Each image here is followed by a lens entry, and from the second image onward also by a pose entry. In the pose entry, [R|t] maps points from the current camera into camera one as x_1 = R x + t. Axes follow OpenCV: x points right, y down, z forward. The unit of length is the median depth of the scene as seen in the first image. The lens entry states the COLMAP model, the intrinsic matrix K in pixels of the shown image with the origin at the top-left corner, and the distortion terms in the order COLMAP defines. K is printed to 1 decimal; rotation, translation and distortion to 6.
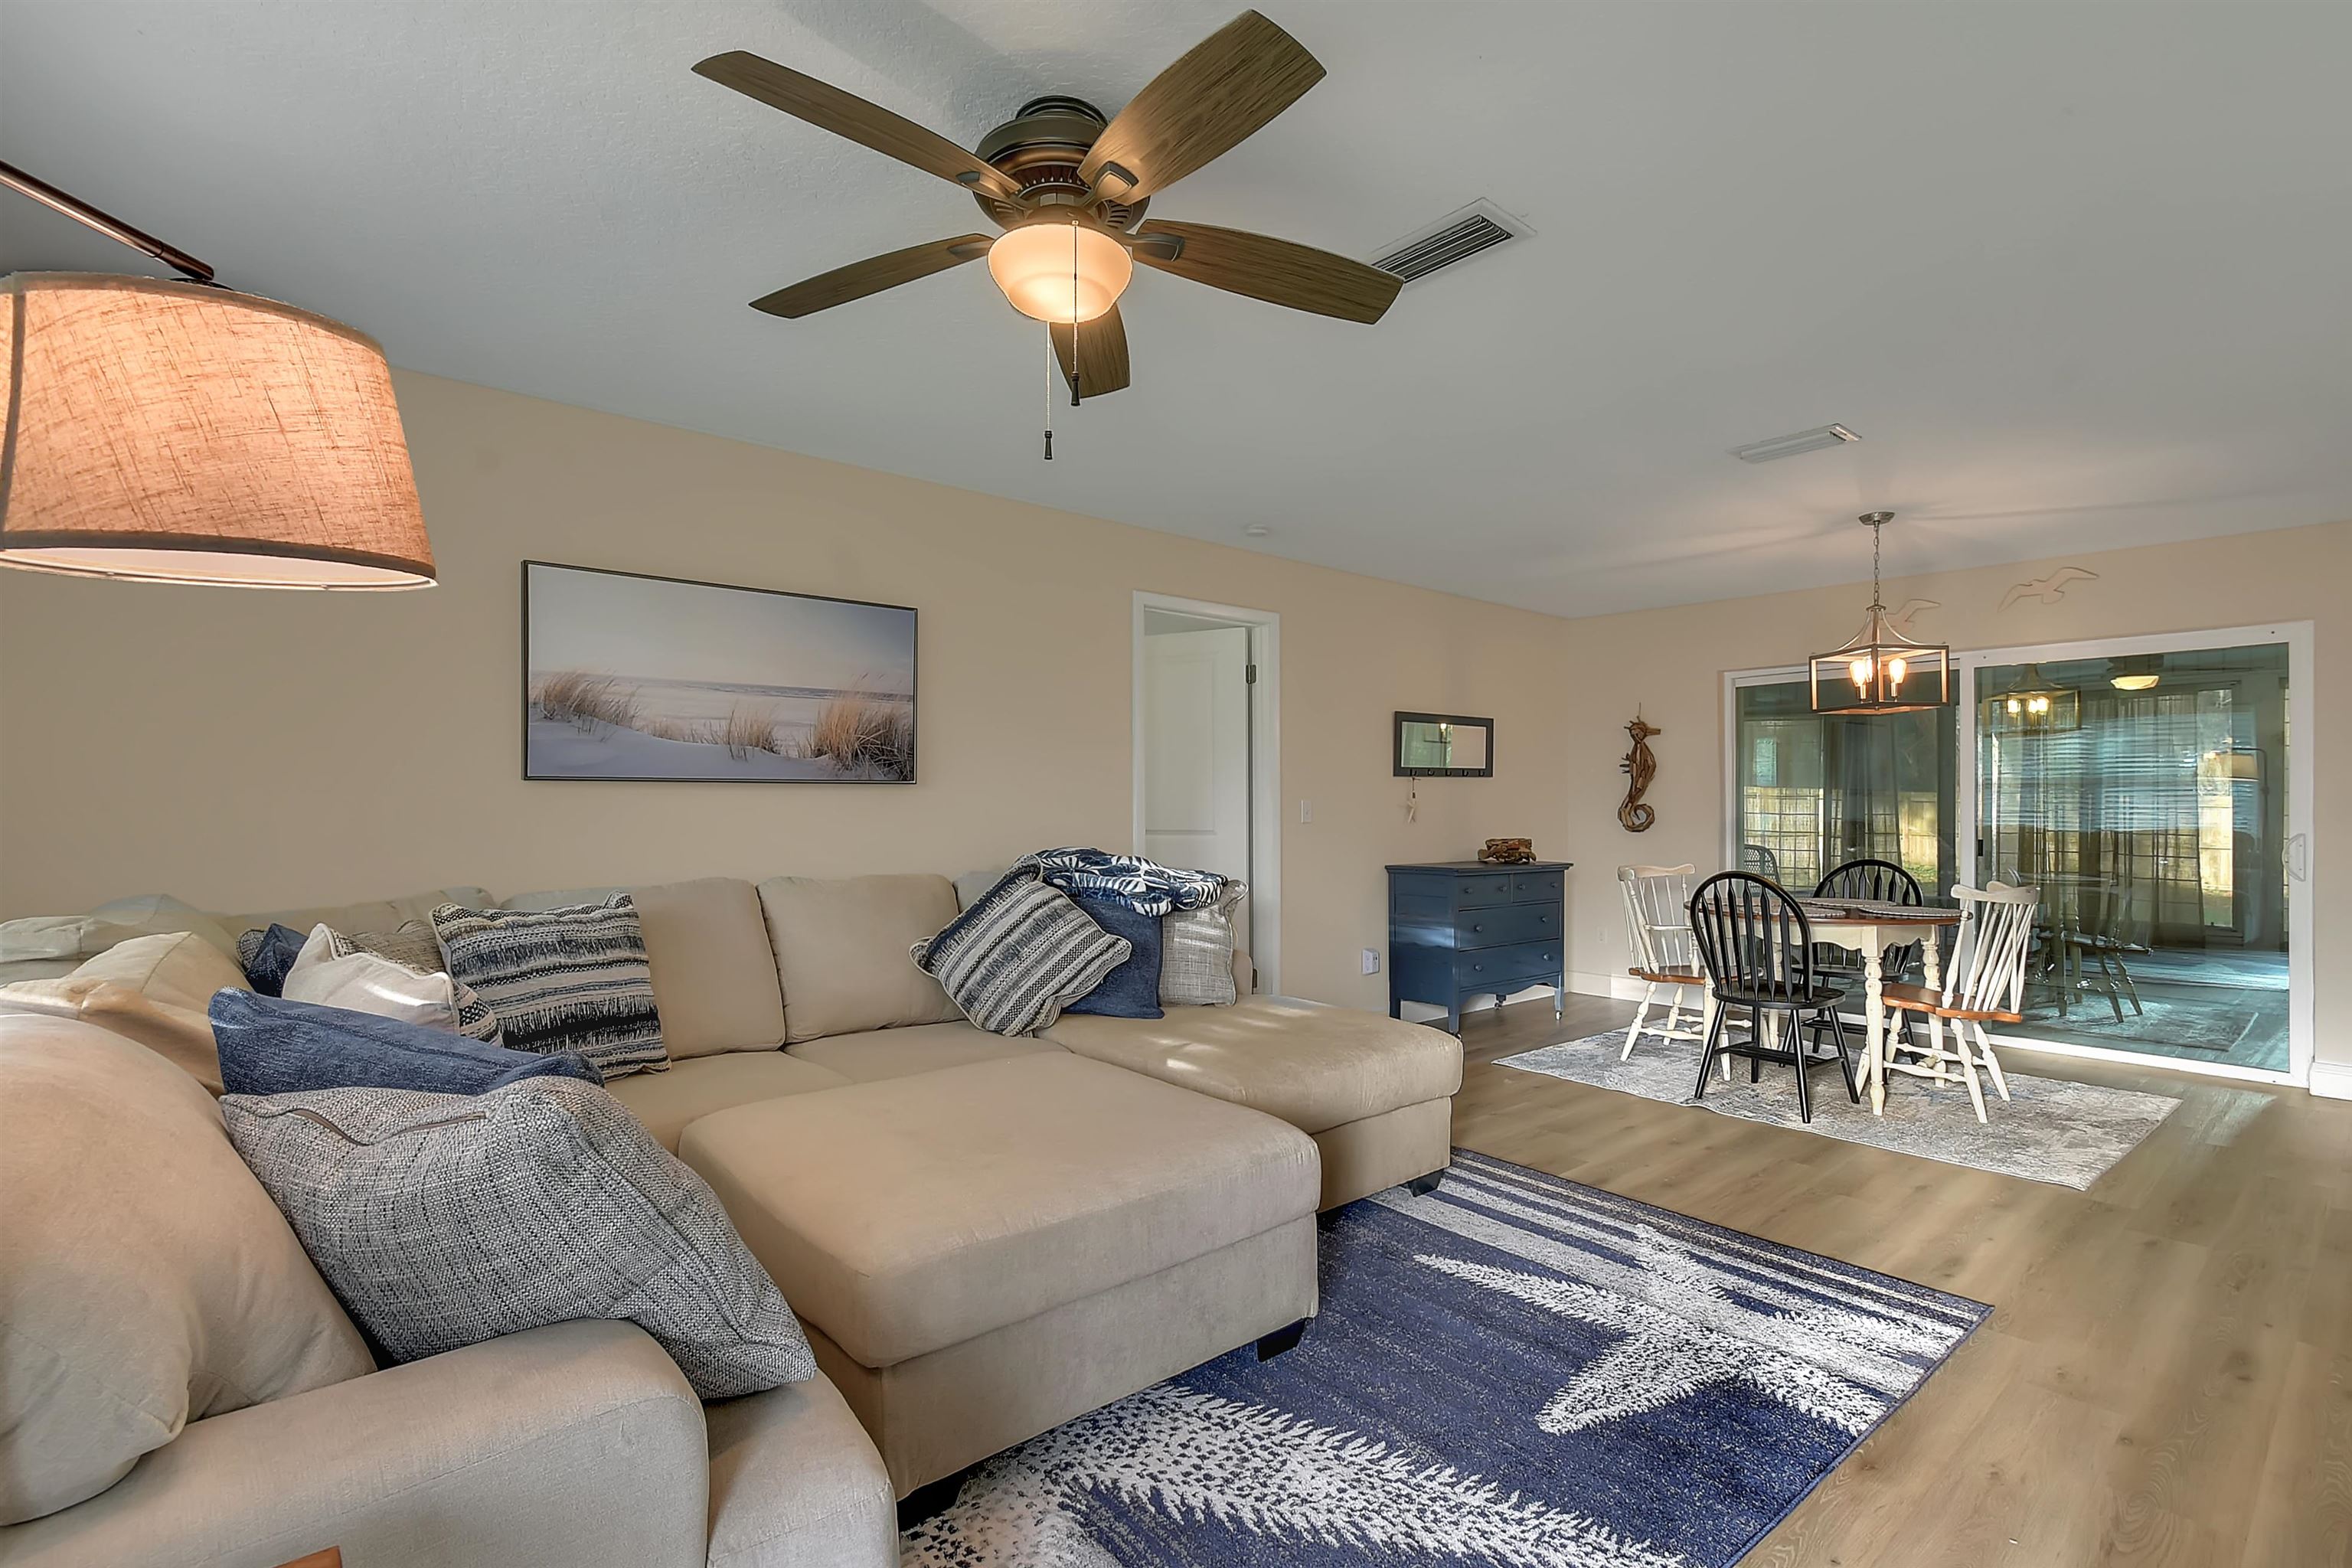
lens RADIAL K [[1082.0, 0, 1183.7], [0, 1082.0, 795.7], [0, 0, 1]] dist [-0.002942, 0.000316]
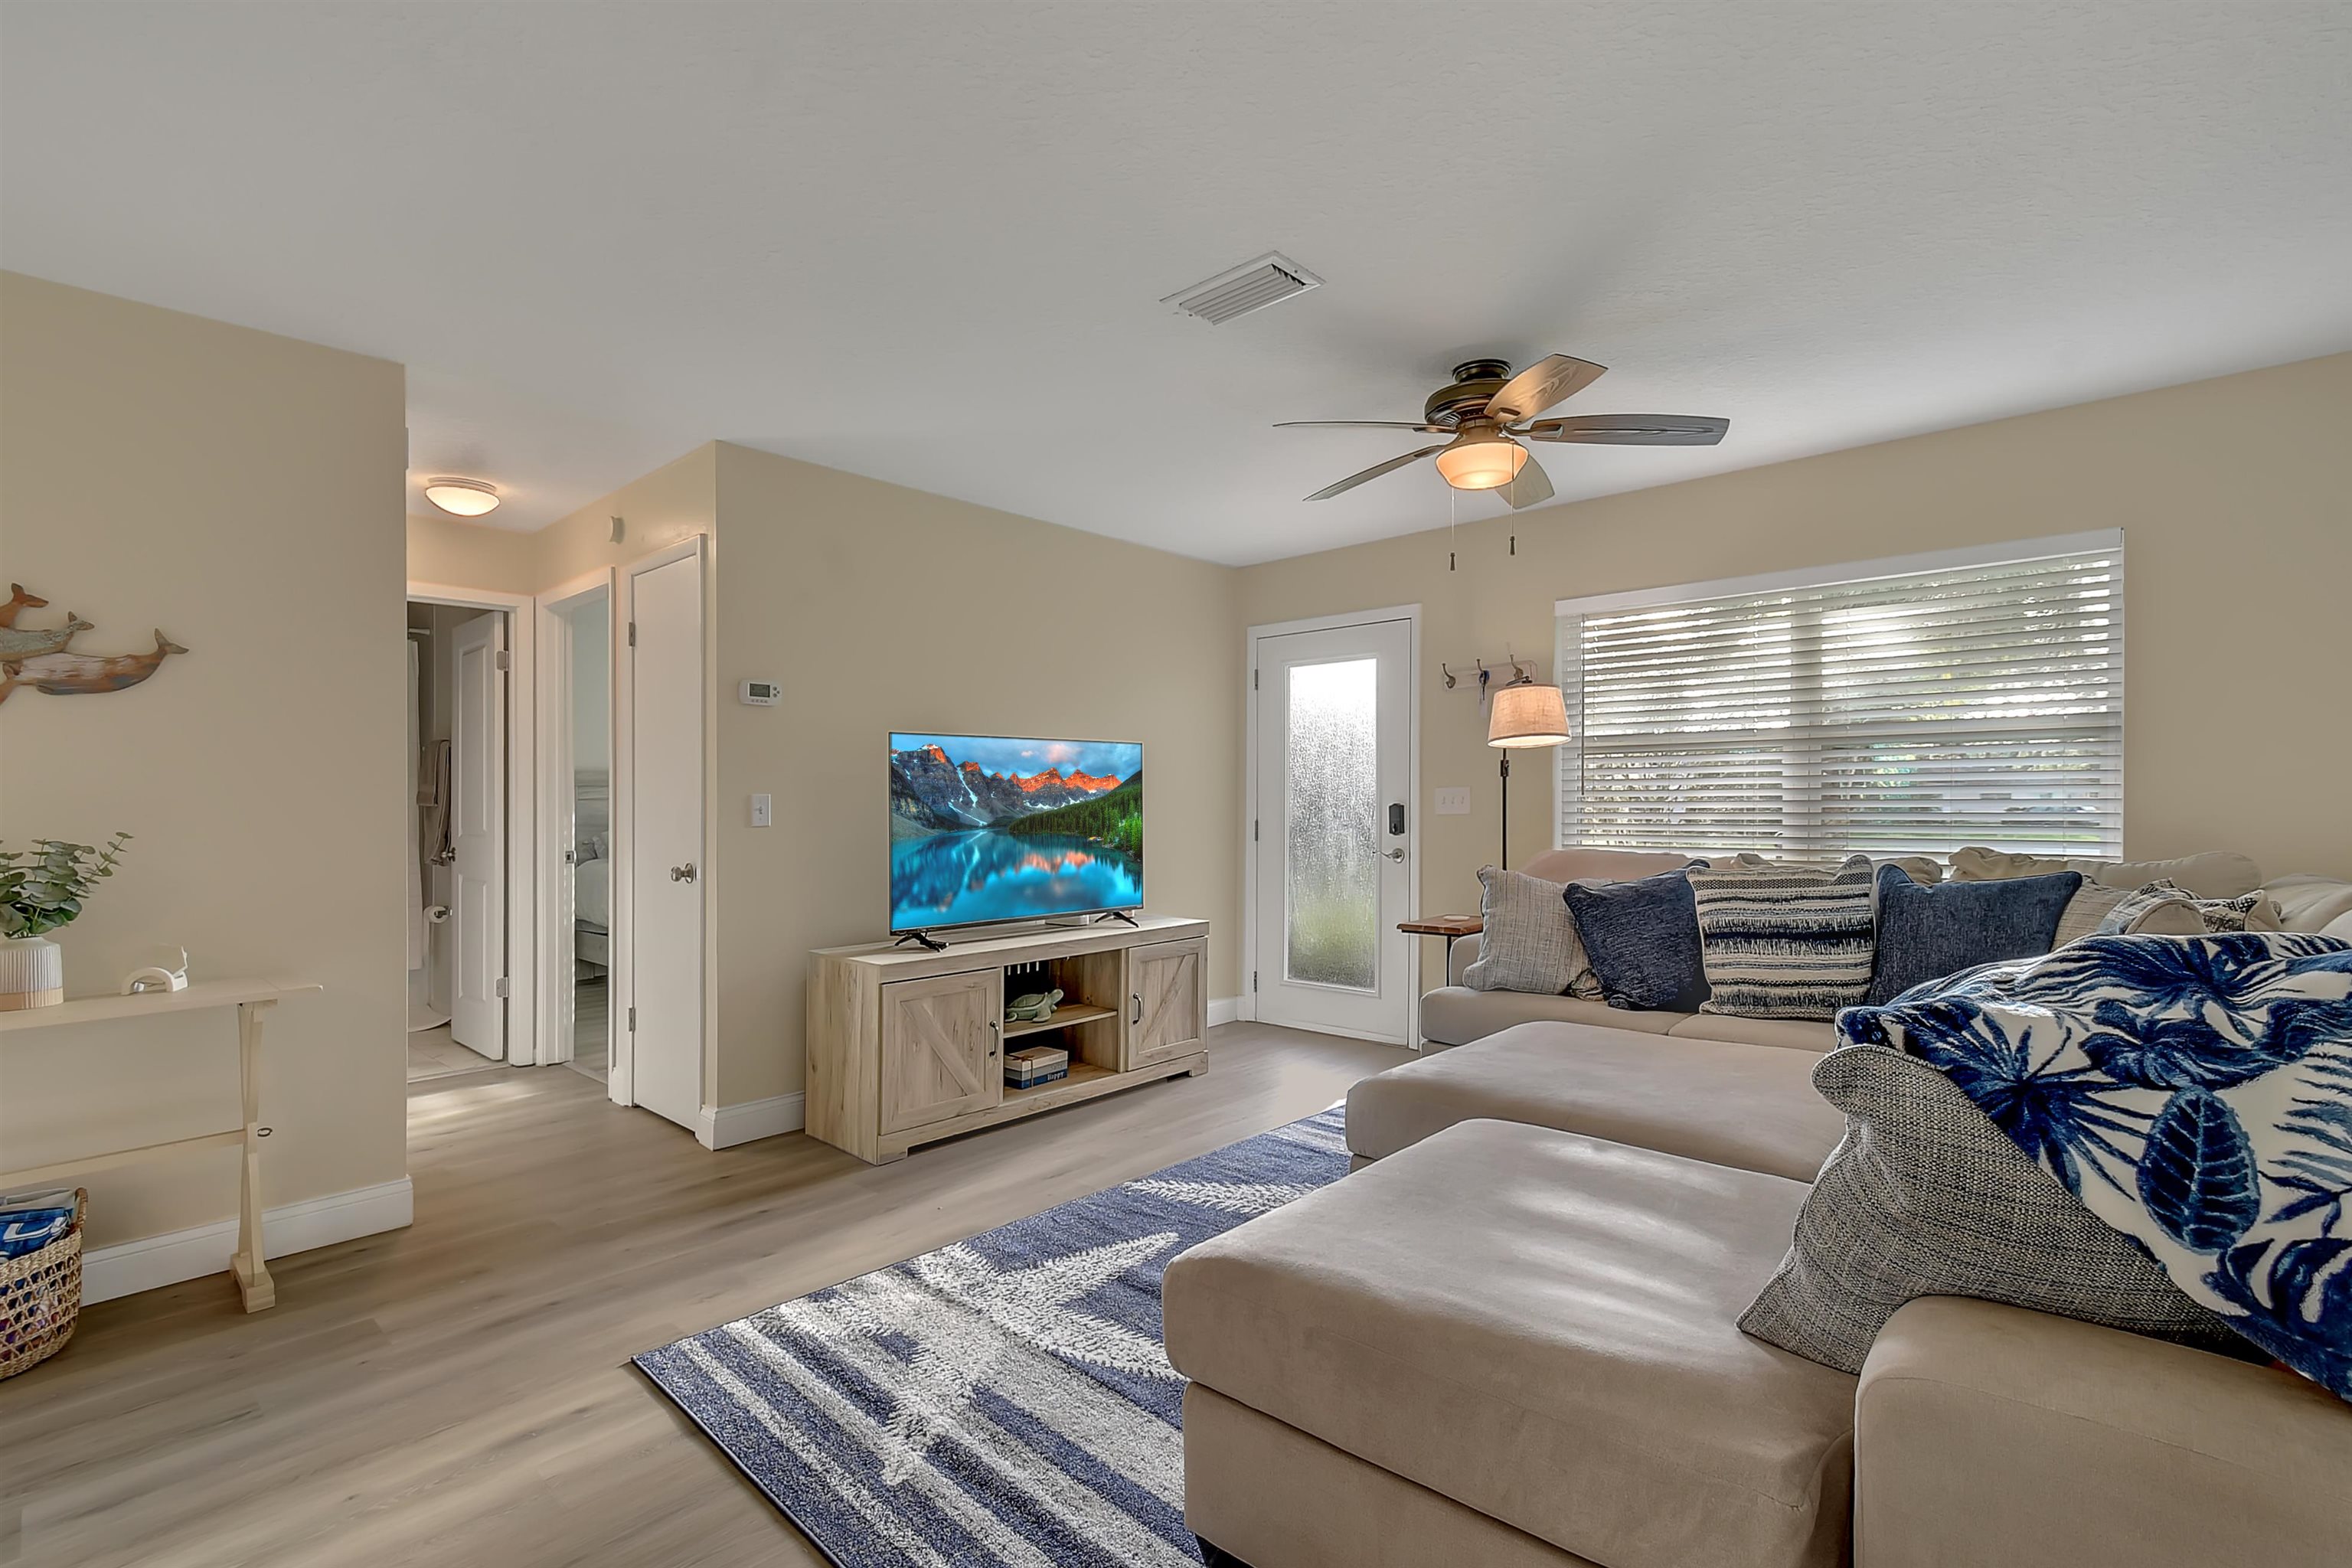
lens RADIAL K [[1082.0, 0, 1170.1], [0, 1082.0, 805.5], [0, 0, 1]] dist [-0.002942, 0.000316]
pose [[-0.993732, 0.012414, -0.111099, 0.325060], [0.012933, 0.999909, -0.003954, 0.017442], [0.111040, -0.005366, -0.993801, 1.597707]]
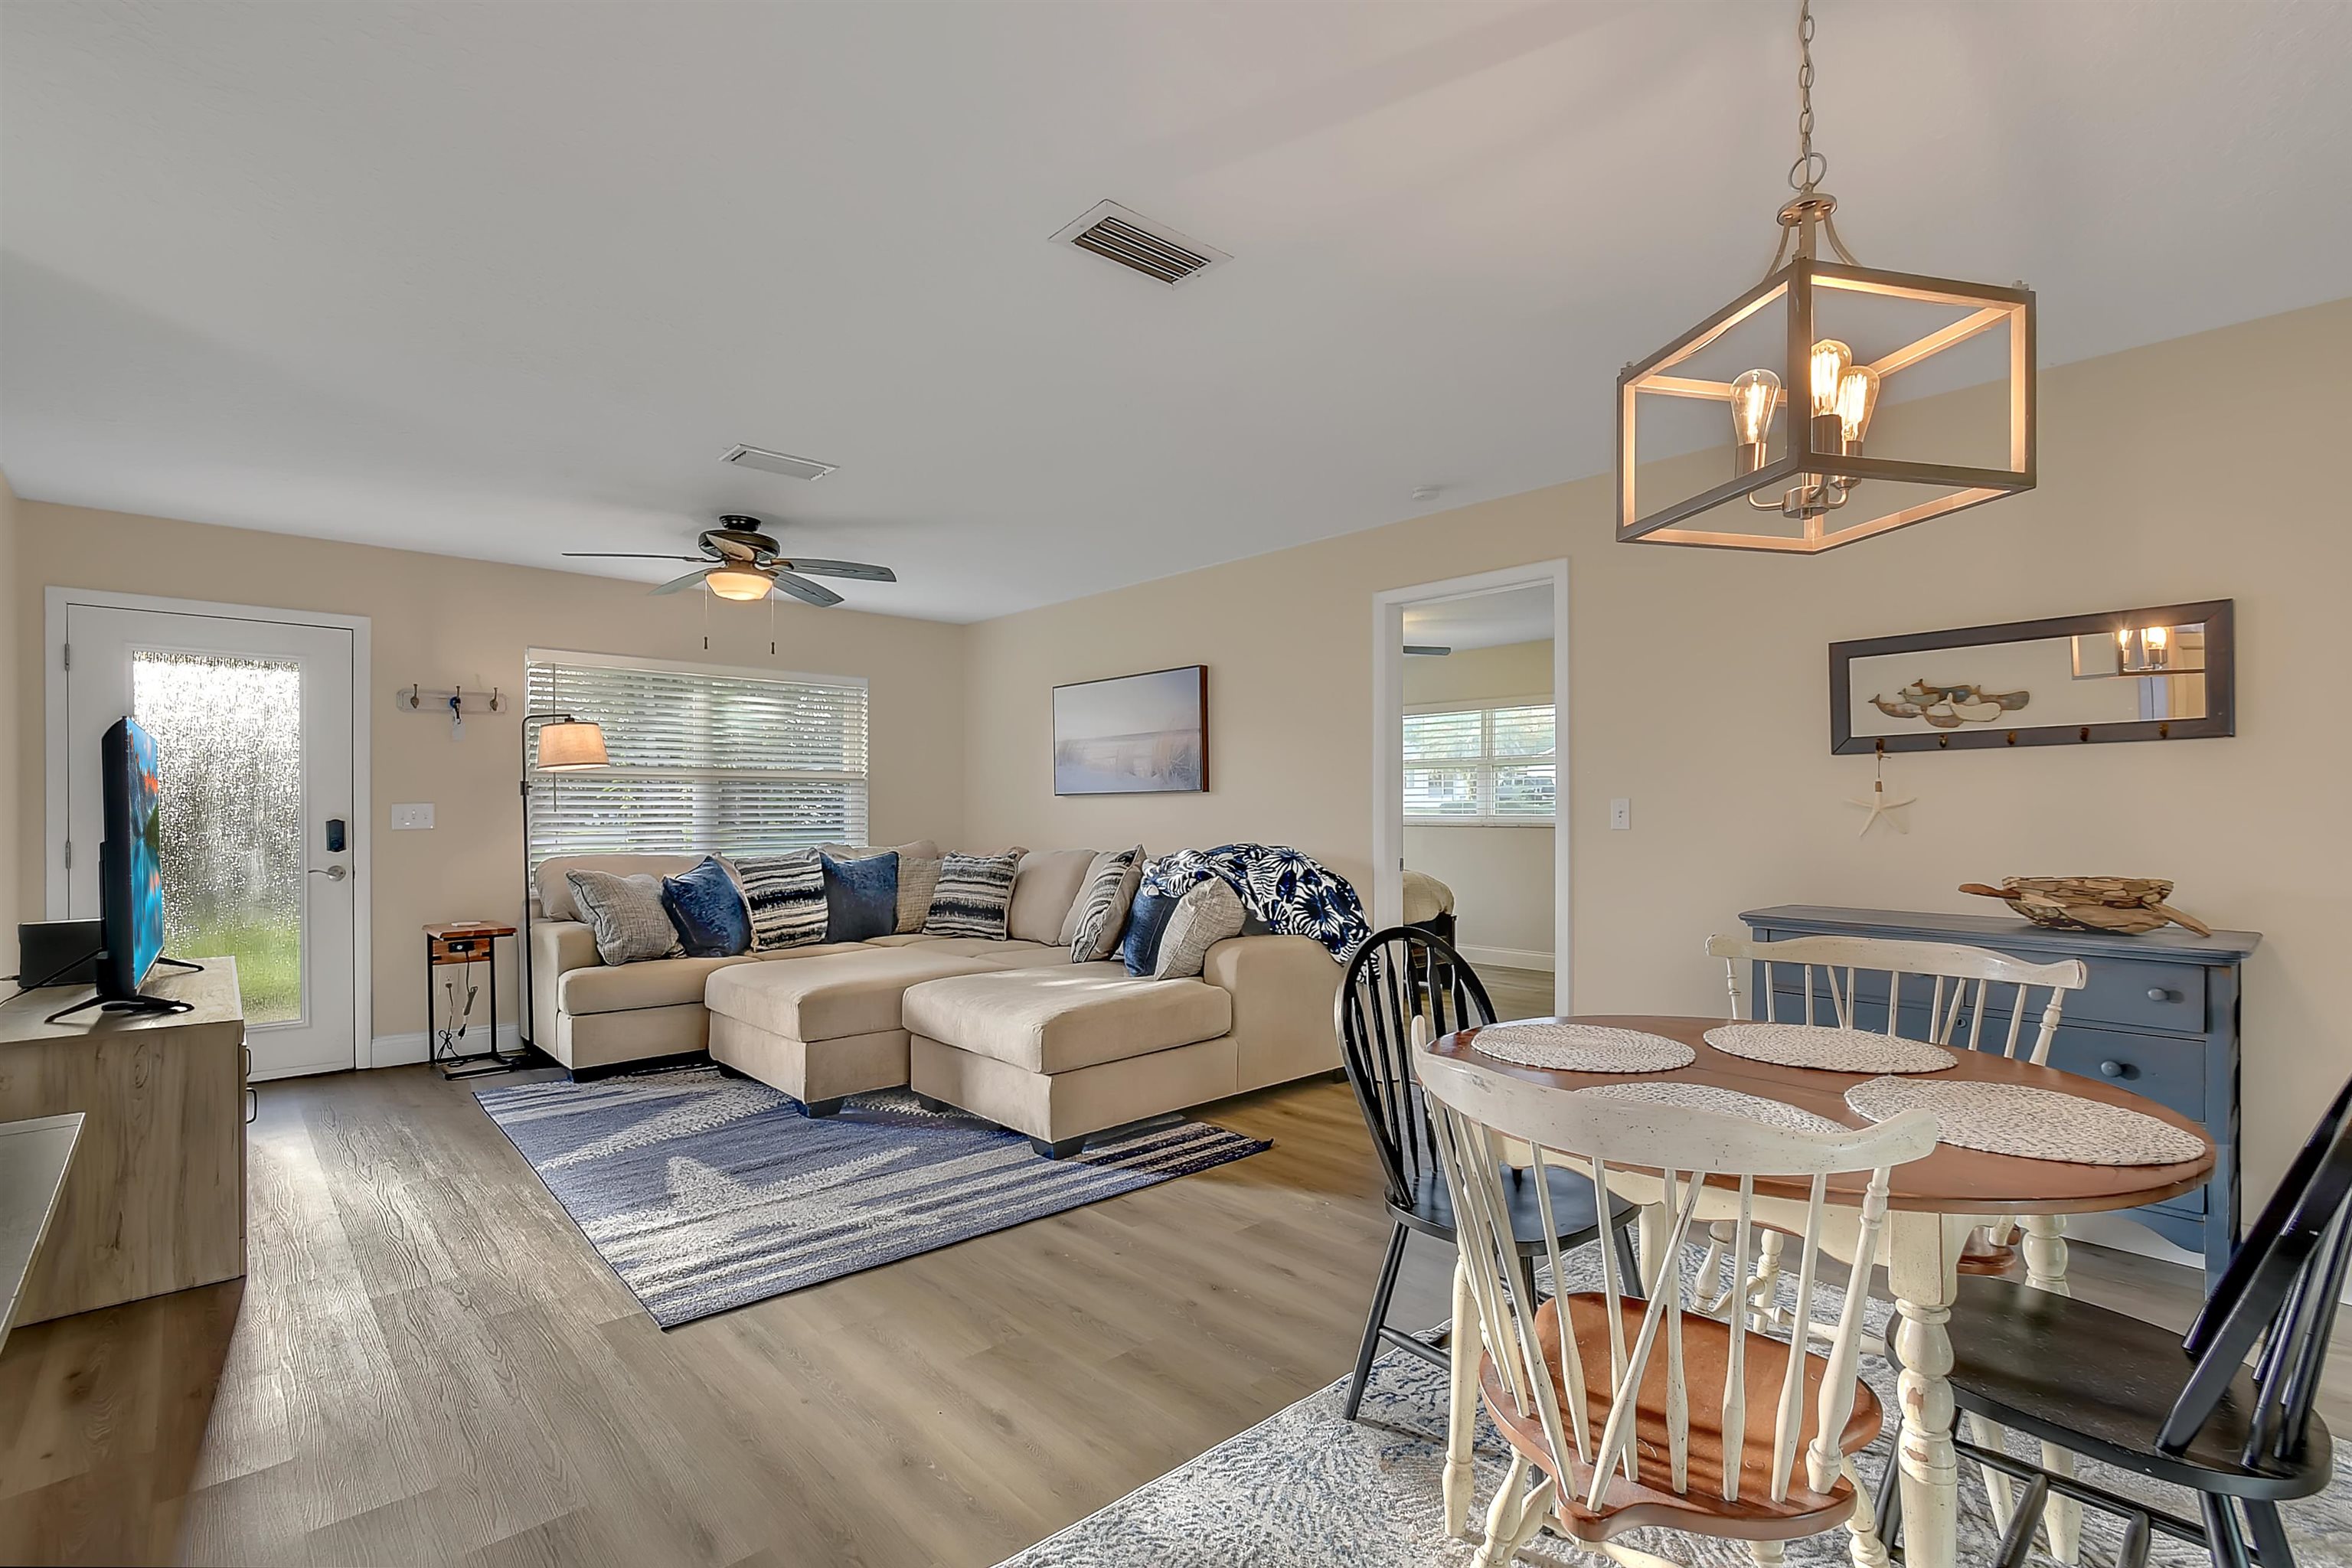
lens RADIAL K [[1082.0, 0, 1188.4], [0, 1082.0, 799.4], [0, 0, 1]] dist [-0.002942, 0.000316]
pose [[0.036109, -0.009148, -0.999306, 1.423640], [0.012510, 0.999884, -0.008702, 0.012691], [0.999270, -0.012187, 0.036220, 1.181321]]
